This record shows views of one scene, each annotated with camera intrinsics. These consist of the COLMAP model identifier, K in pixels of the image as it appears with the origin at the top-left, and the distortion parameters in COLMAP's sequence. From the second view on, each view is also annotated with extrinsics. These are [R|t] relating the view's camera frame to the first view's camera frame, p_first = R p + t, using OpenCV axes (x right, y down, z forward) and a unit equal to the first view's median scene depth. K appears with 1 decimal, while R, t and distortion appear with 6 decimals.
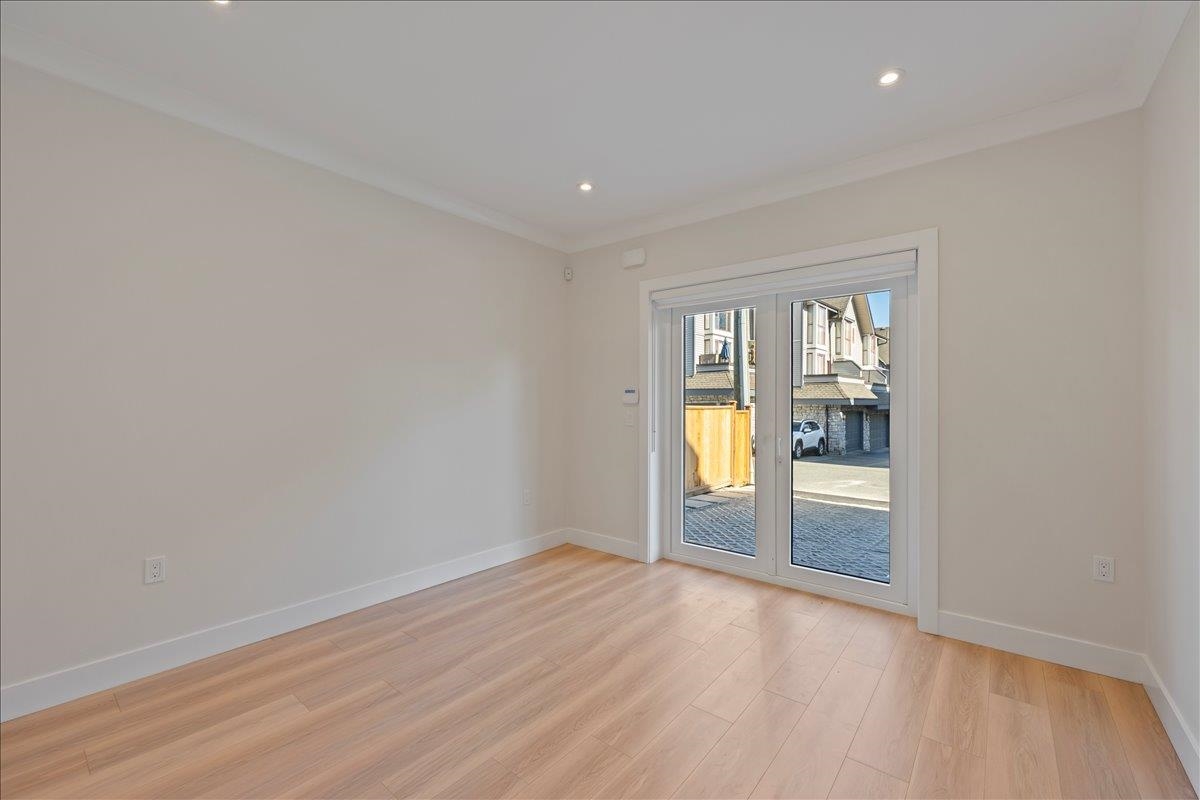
lens RADIAL K [[490.6, 0, 604.4], [0, 490.6, 403.8], [0, 0, 1]] dist [0.002150, -0.000912]
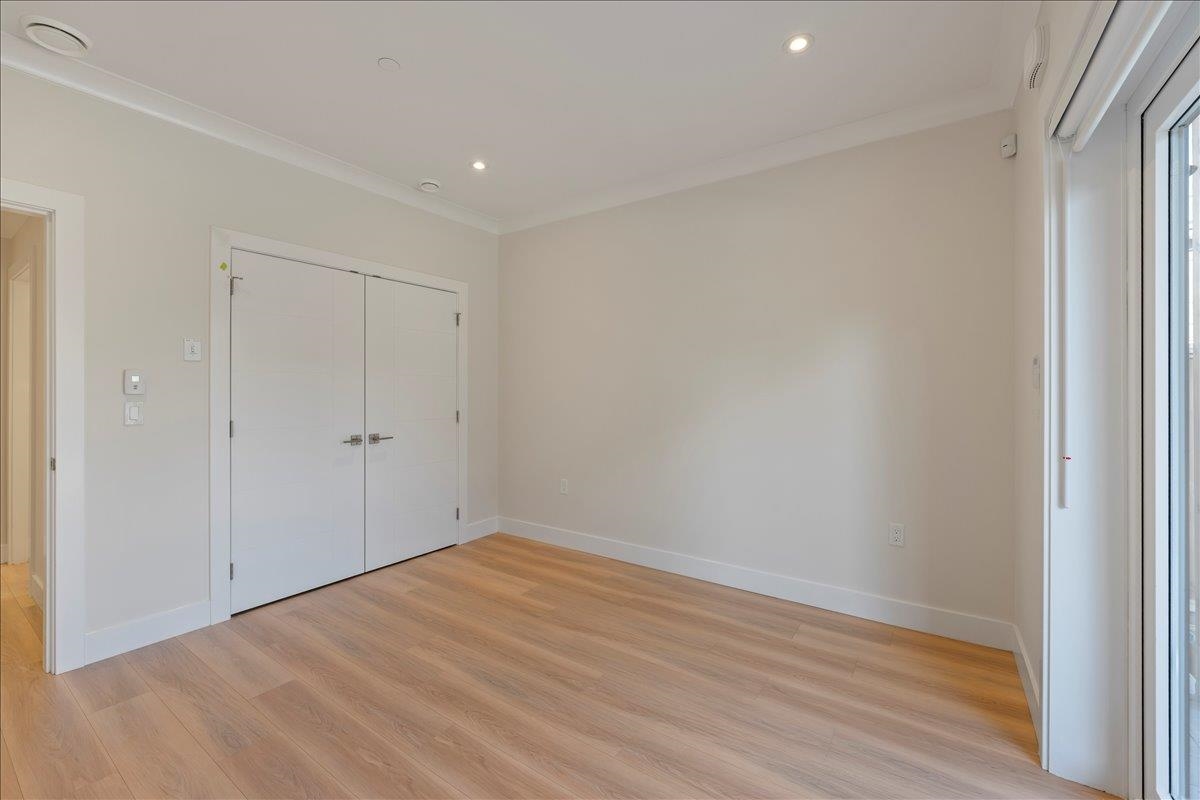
lens RADIAL K [[490.6, 0, 600.5], [0, 490.6, 394.4], [0, 0, 1]] dist [0.002150, -0.000912]
pose [[0.075603, 0.005043, -0.997125, 0.932596], [0.000145, 0.999987, 0.005068, 0.010258], [0.997138, -0.000528, 0.075601, 1.166483]]
